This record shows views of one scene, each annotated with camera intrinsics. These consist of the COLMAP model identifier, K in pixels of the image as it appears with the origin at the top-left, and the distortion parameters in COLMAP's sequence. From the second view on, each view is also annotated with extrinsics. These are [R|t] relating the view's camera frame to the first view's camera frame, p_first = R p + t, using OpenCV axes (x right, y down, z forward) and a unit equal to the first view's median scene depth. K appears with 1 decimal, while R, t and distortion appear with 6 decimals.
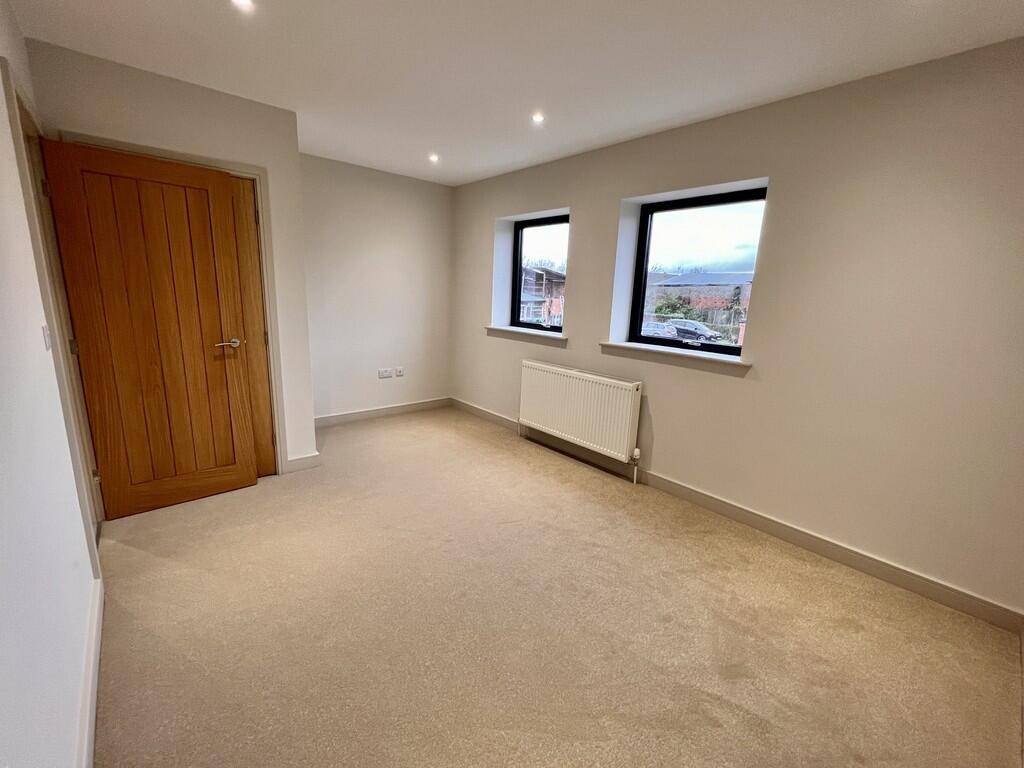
lens RADIAL K [[415.1, 0, 464.0], [0, 415.1, 366.5], [0, 0, 1]] dist [0.000131, -0.000013]
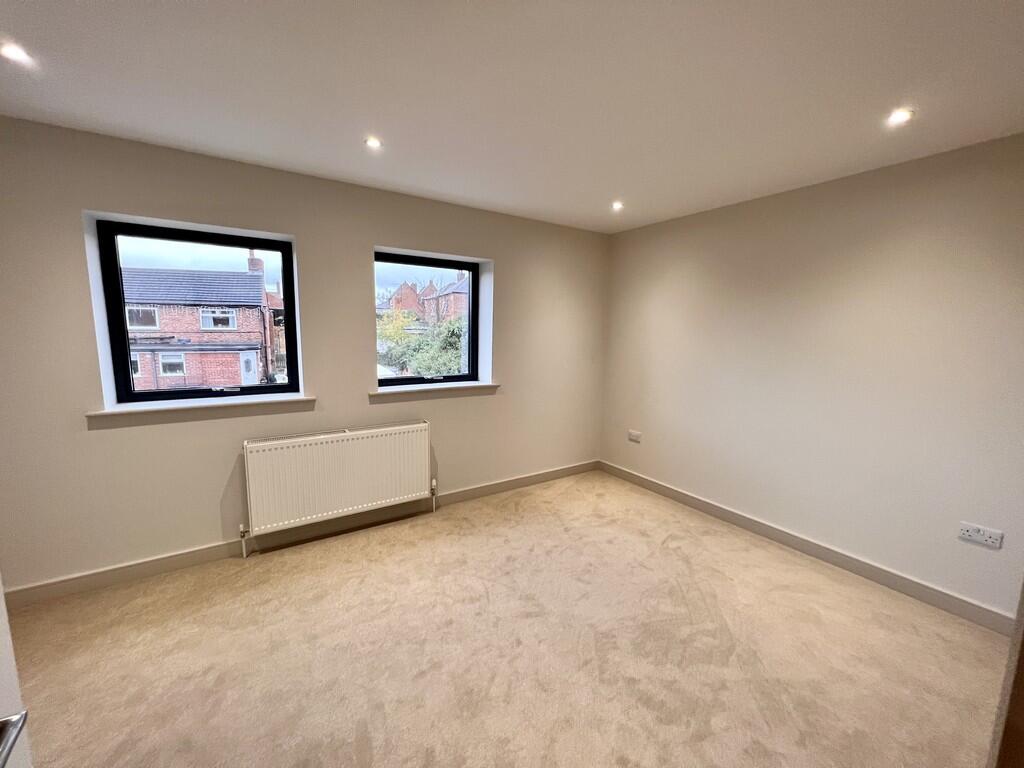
lens RADIAL K [[414.4, 0, 512.0], [0, 414.4, 384.0], [0, 0, 1]] dist [-0.001454, -0.000369]
pose [[0.095126, -0.149778, 0.984133, -0.584908], [0.186899, 0.973722, 0.130128, -0.146475], [-0.977763, 0.171555, 0.120620, 0.616602]]
